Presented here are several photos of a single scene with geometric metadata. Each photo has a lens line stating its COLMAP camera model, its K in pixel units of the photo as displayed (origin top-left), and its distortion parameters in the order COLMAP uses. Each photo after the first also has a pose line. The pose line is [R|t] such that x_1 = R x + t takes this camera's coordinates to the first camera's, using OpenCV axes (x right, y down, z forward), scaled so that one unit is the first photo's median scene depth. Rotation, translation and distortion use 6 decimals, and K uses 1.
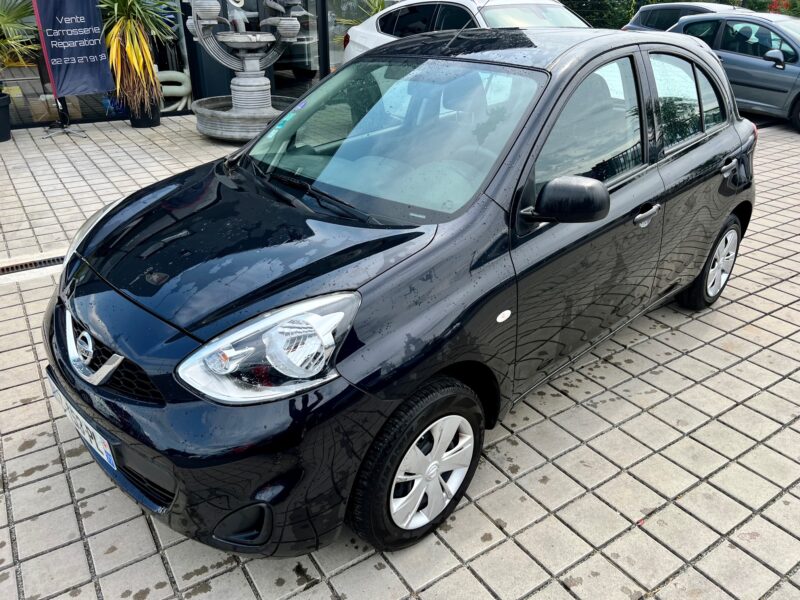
lens RADIAL K [[605.1, 0, 400.0], [0, 605.1, 300.0], [0, 0, 1]] dist [0.049748, -0.001346]
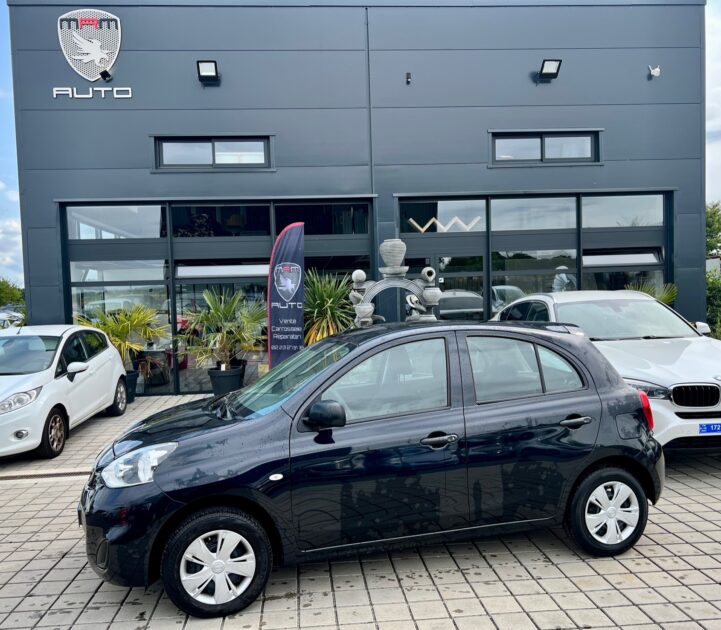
lens RADIAL K [[671.7, 0, 360.5], [0, 671.7, 315.0], [0, 0, 1]] dist [0.044648, -0.008767]
pose [[0.871160, -0.021888, -0.490510, 0.913987], [-0.183491, 0.912110, -0.366587, 0.181560], [0.455423, 0.409361, 0.790578, -0.396870]]
